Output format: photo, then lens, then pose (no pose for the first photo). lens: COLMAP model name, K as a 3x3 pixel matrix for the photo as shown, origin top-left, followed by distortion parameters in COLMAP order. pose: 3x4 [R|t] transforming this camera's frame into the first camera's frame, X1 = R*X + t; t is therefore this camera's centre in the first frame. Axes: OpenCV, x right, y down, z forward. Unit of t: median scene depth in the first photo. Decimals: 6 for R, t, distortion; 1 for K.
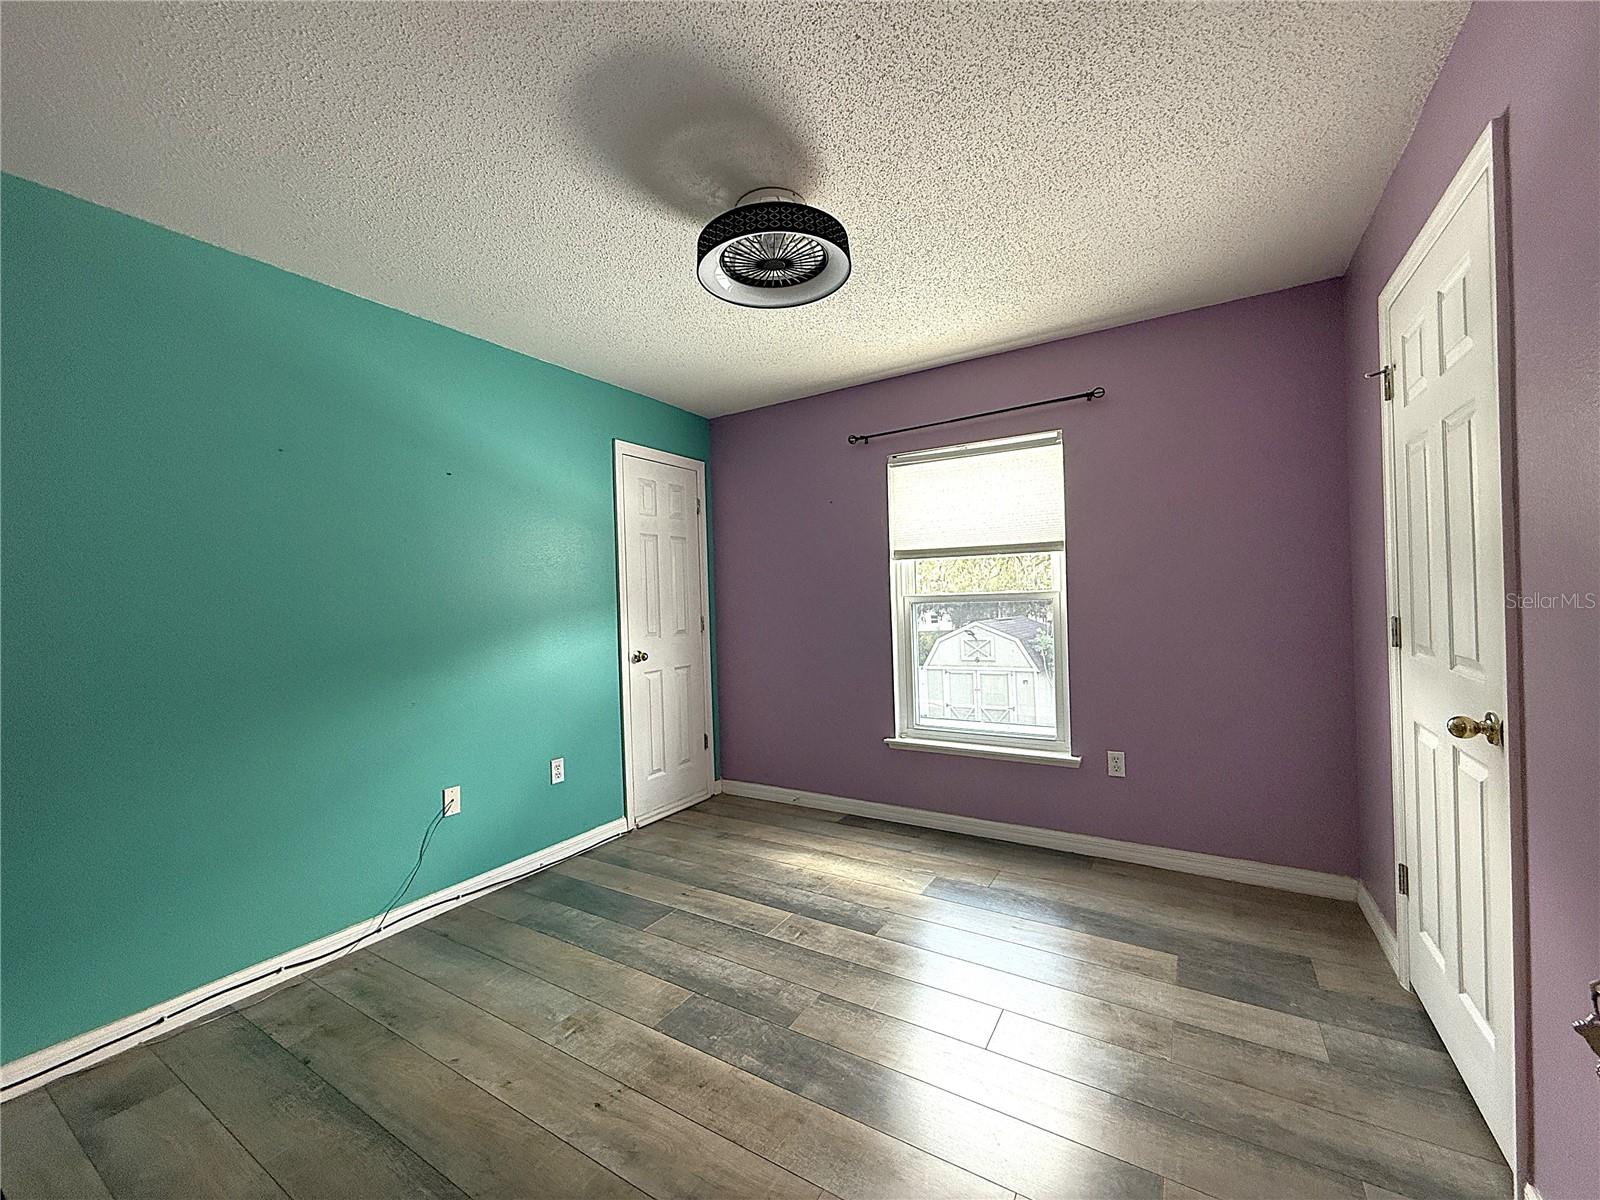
lens RADIAL K [[642.1, 0, 801.4], [0, 642.1, 599.6], [0, 0, 1]] dist [0.000470, 0.000156]
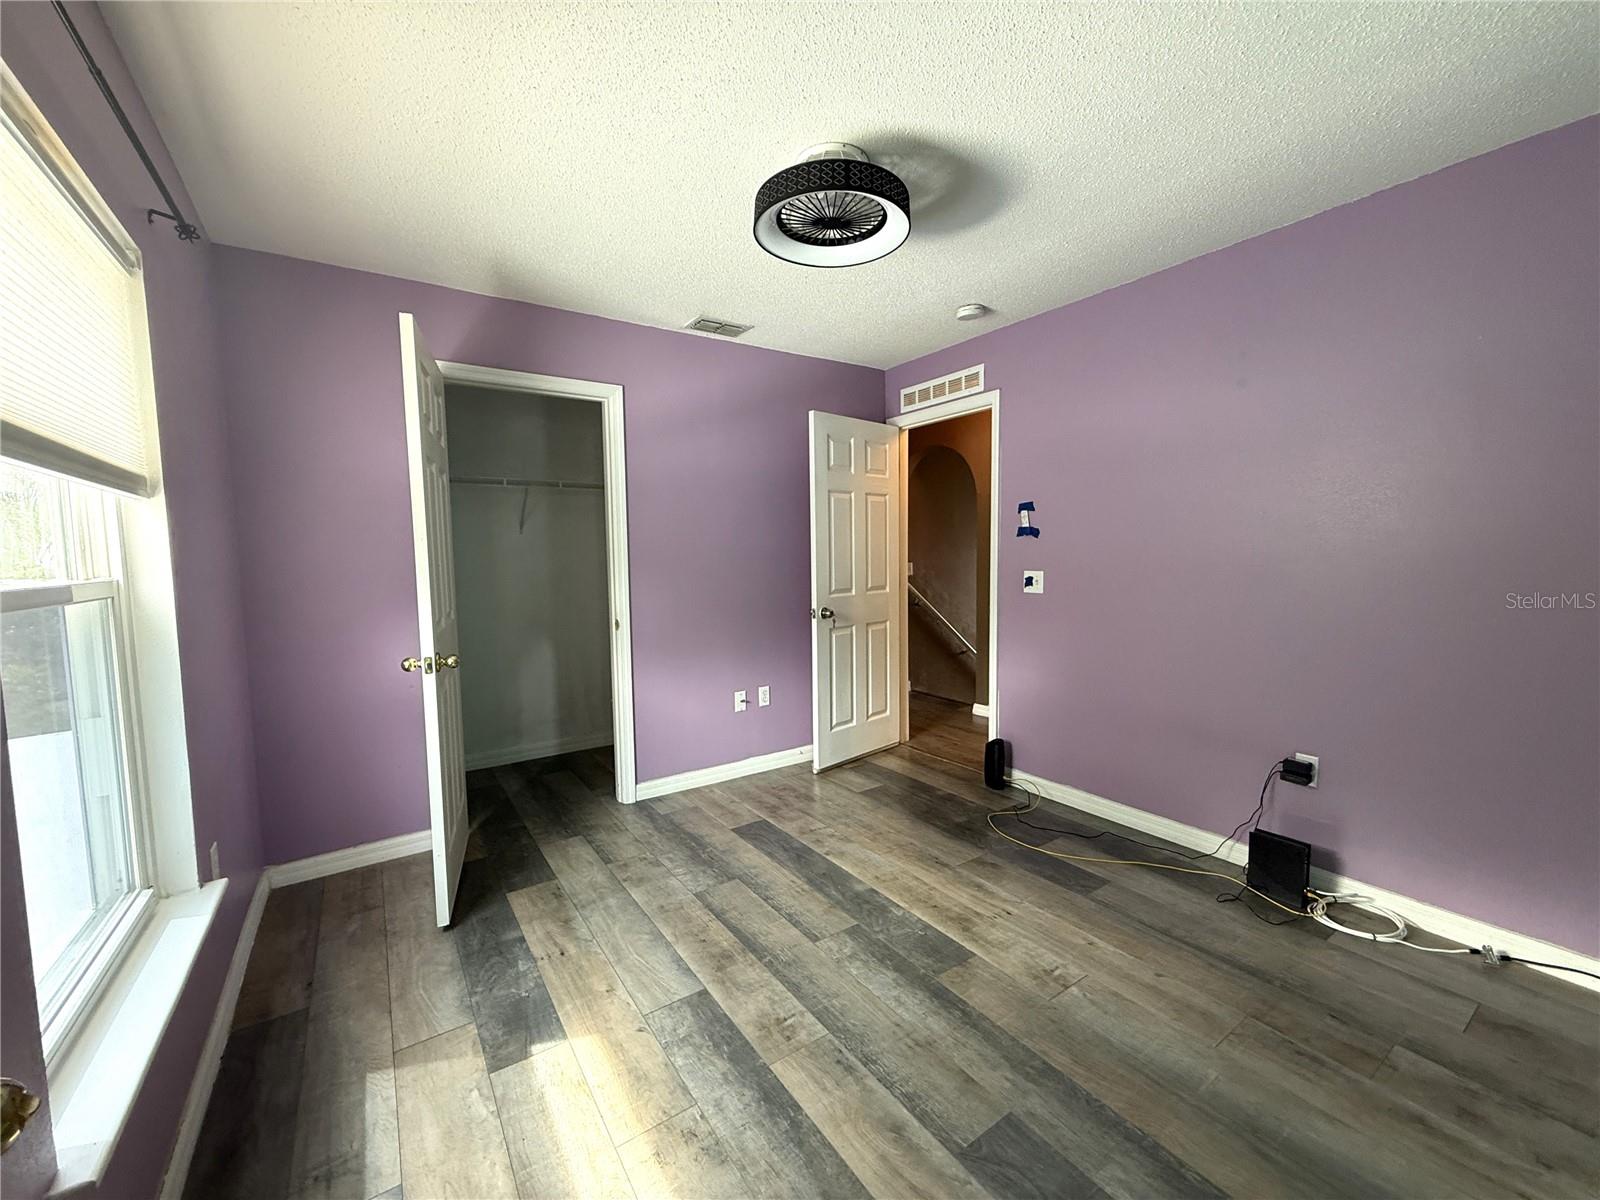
lens RADIAL K [[642.1, 0, 799.3], [0, 642.1, 602.1], [0, 0, 1]] dist [0.000470, 0.000156]
pose [[-0.911772, 0.014297, 0.410448, -0.367139], [0.046244, 0.996612, 0.068012, -0.011620], [-0.408085, 0.080992, -0.909344, 1.826931]]
